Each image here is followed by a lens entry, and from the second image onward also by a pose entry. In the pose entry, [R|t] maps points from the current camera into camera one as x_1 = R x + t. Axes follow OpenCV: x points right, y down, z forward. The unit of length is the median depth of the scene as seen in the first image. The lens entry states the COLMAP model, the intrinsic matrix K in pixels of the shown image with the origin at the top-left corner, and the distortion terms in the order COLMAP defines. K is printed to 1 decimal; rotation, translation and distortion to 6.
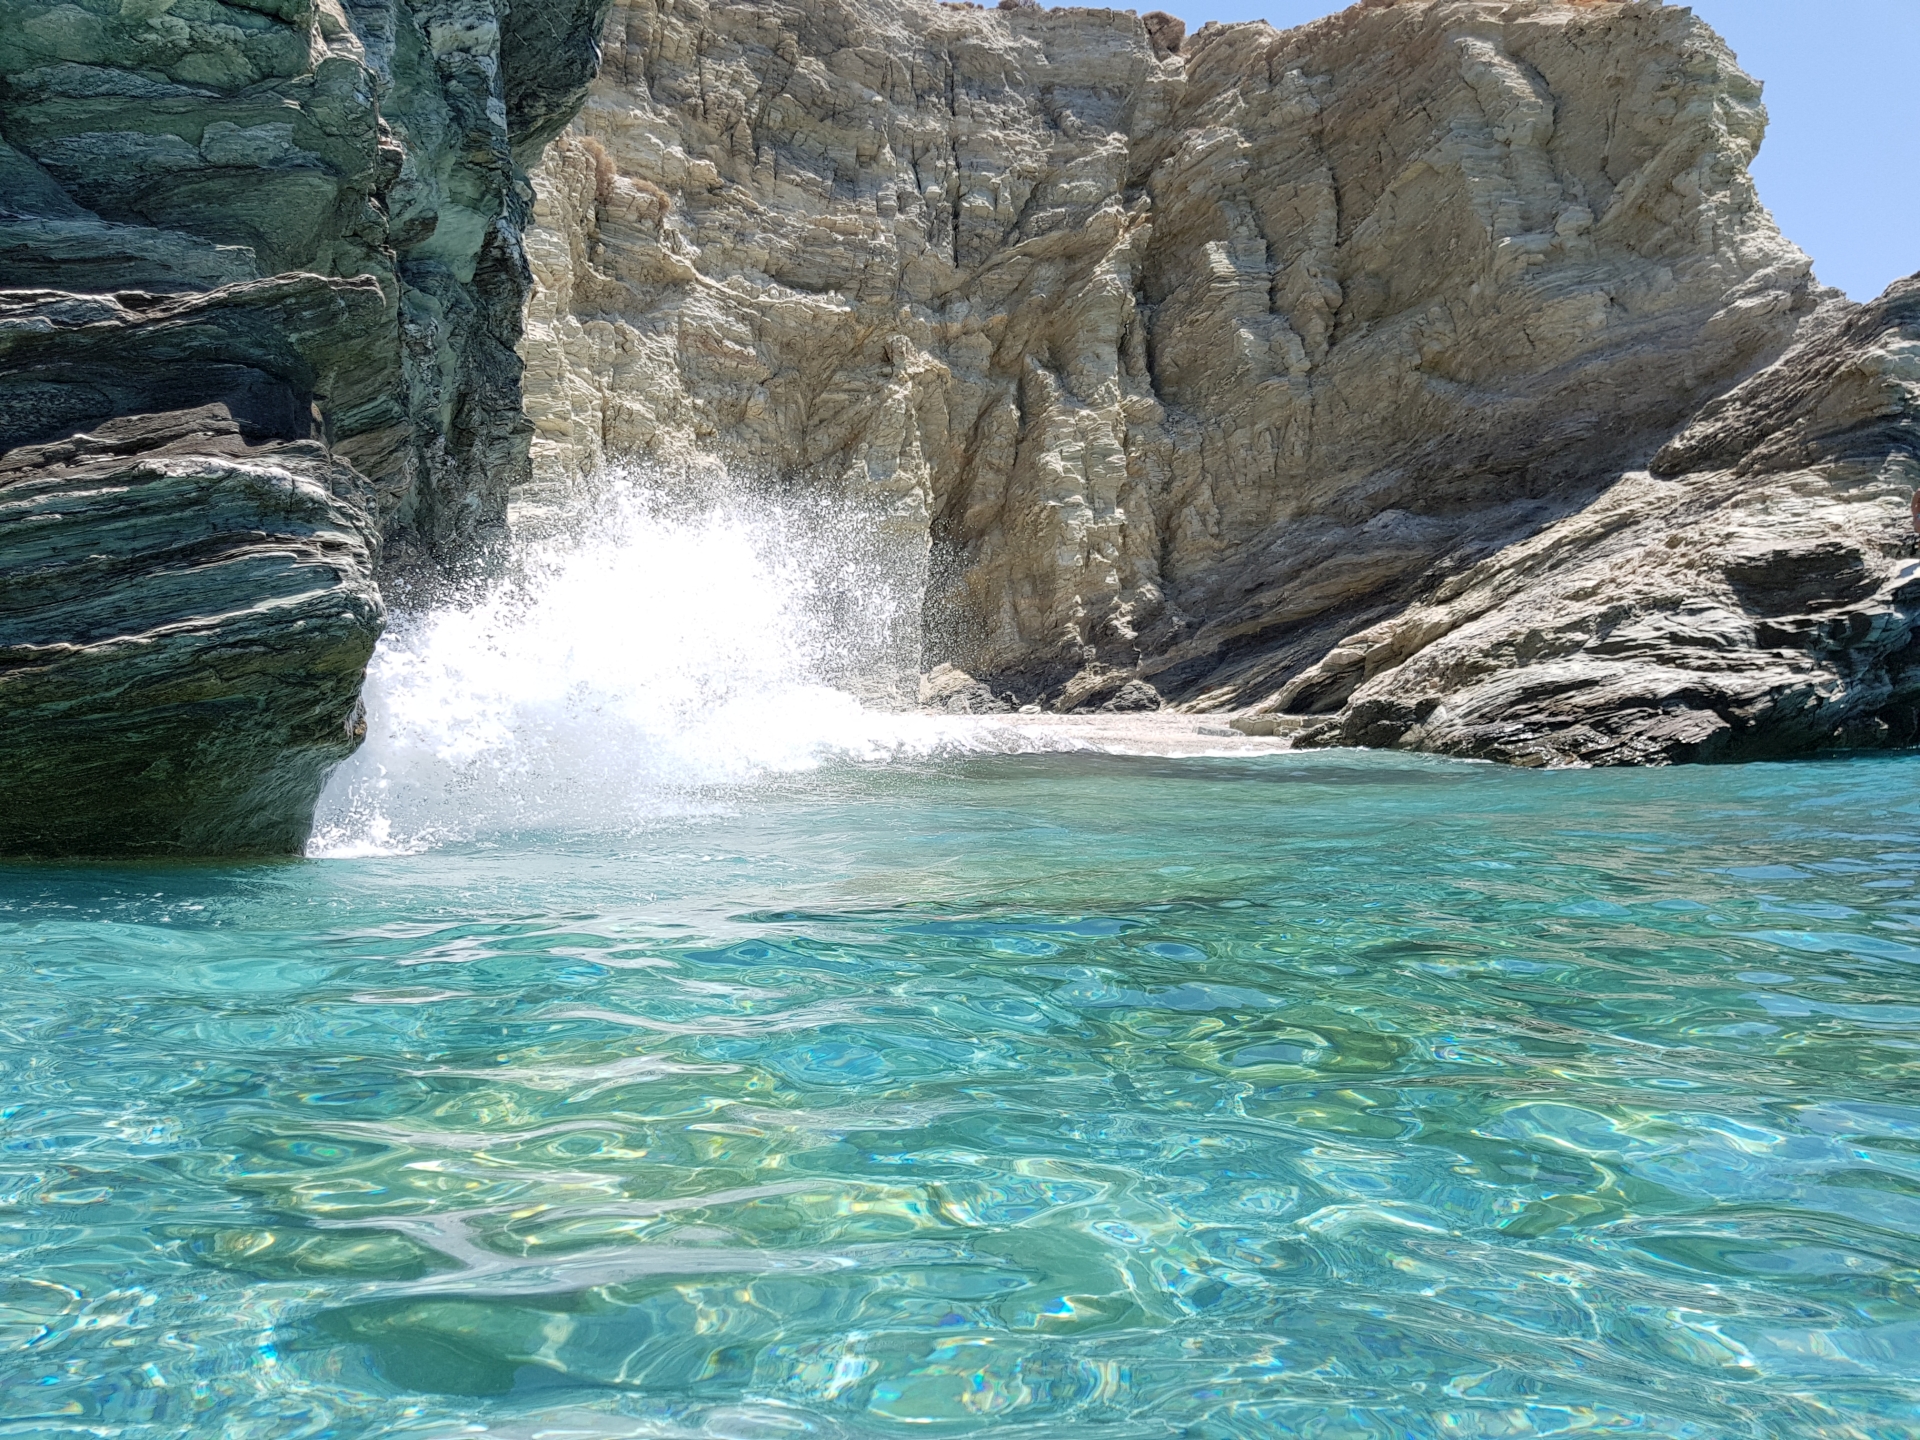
lens RADIAL K [[2547.8, 0, 960.0], [0, 2547.8, 720.0], [0, 0, 1]] dist [0.029093, -0.075749]
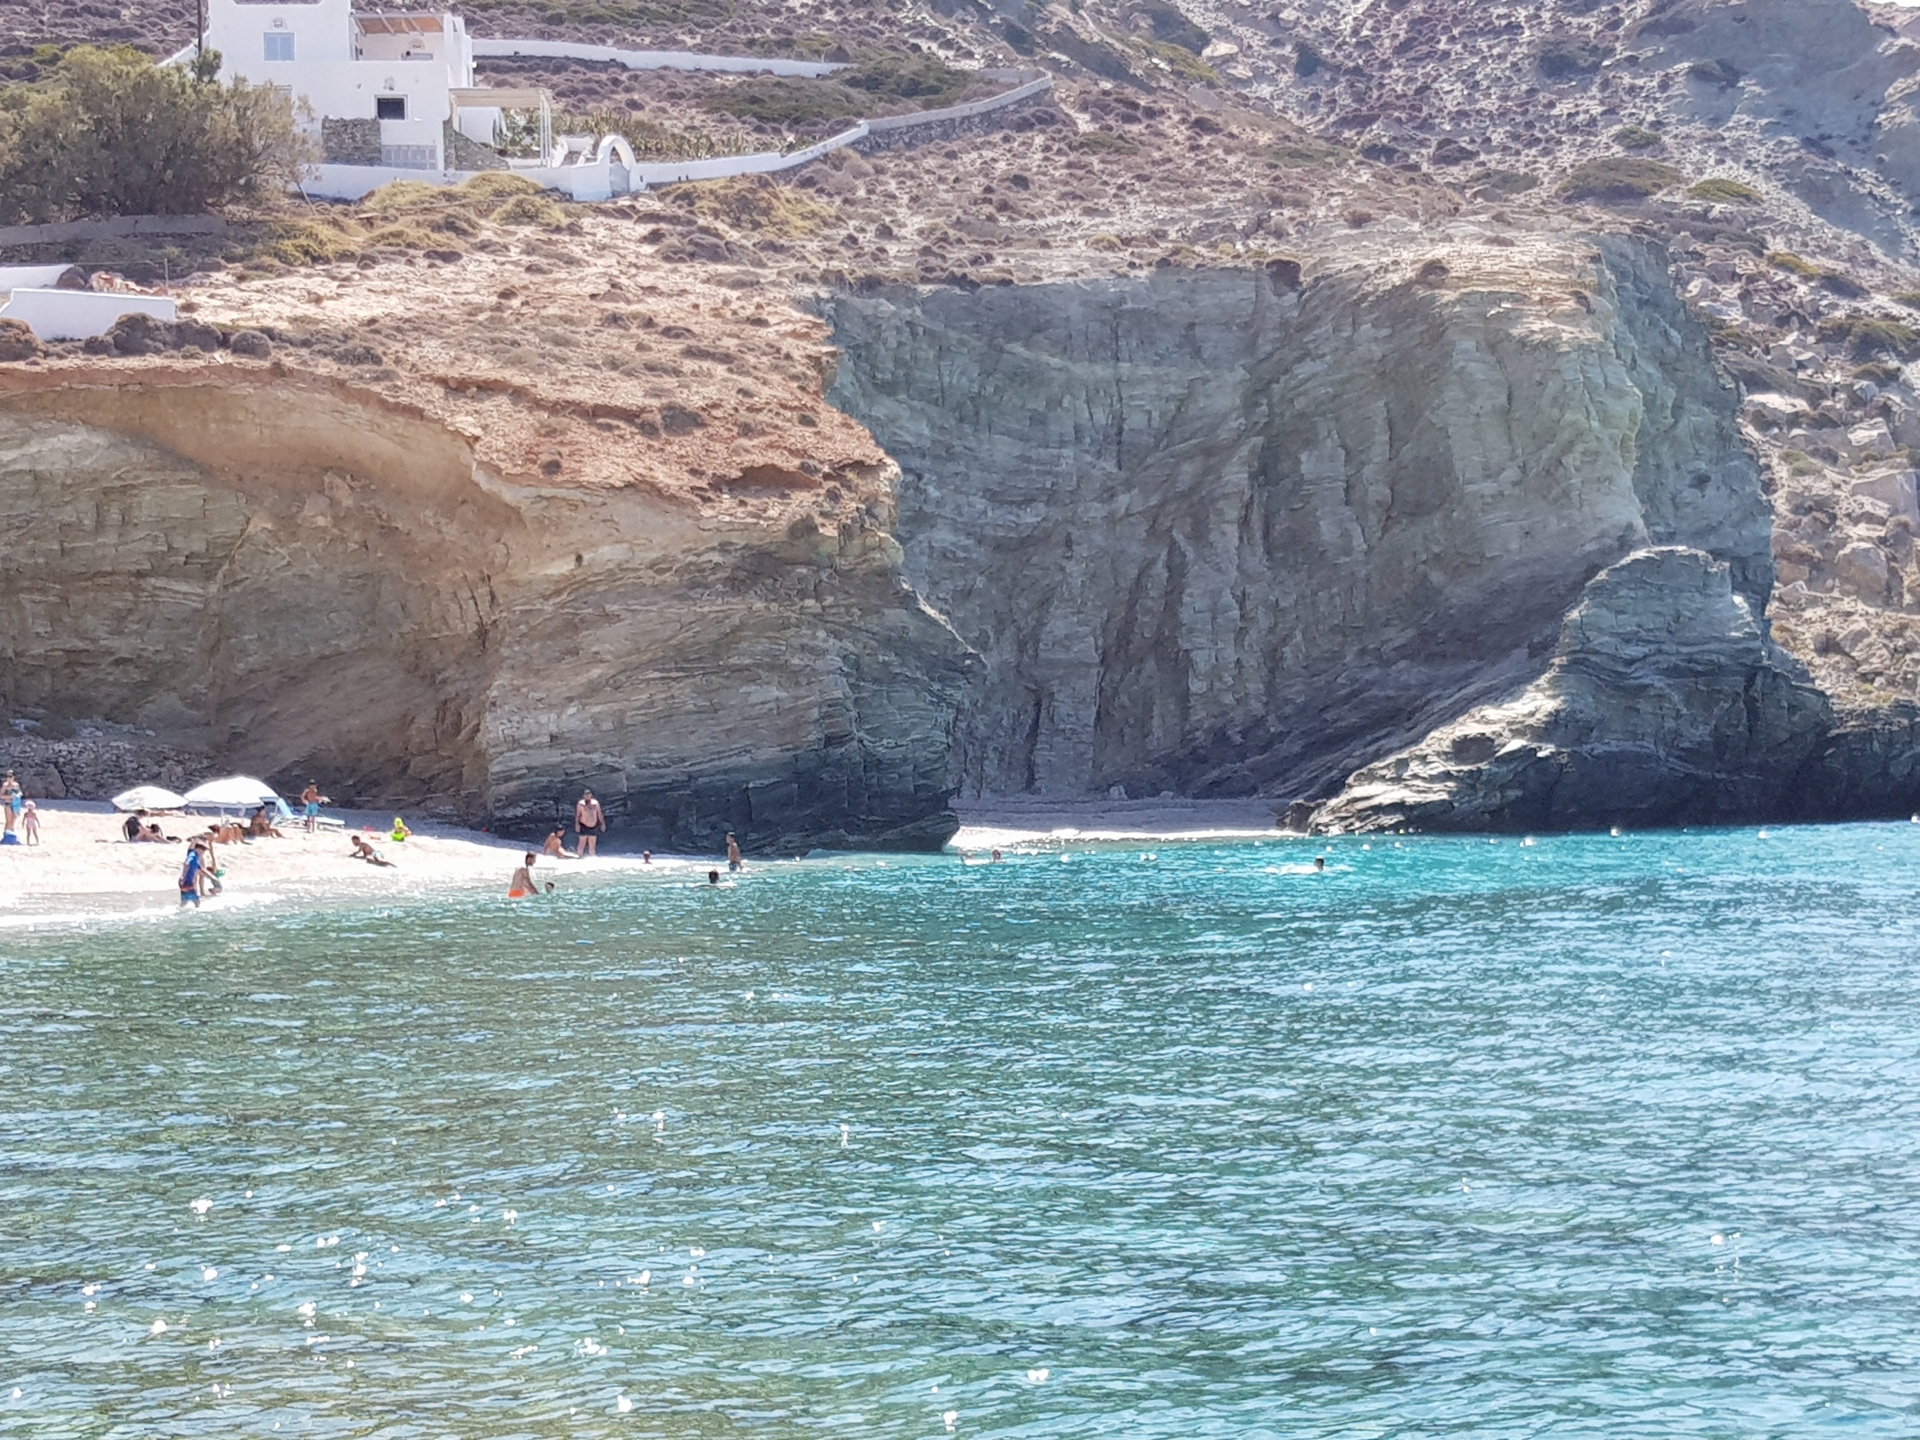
lens RADIAL K [[2547.8, 0, 960.0], [0, 2547.8, 720.0], [0, 0, 1]] dist [0.029093, -0.075749]
pose [[0.996507, -0.007722, -0.083156, 0.028083], [0.005704, 0.999684, -0.024486, -0.010063], [0.083319, 0.023926, 0.996236, -0.412309]]
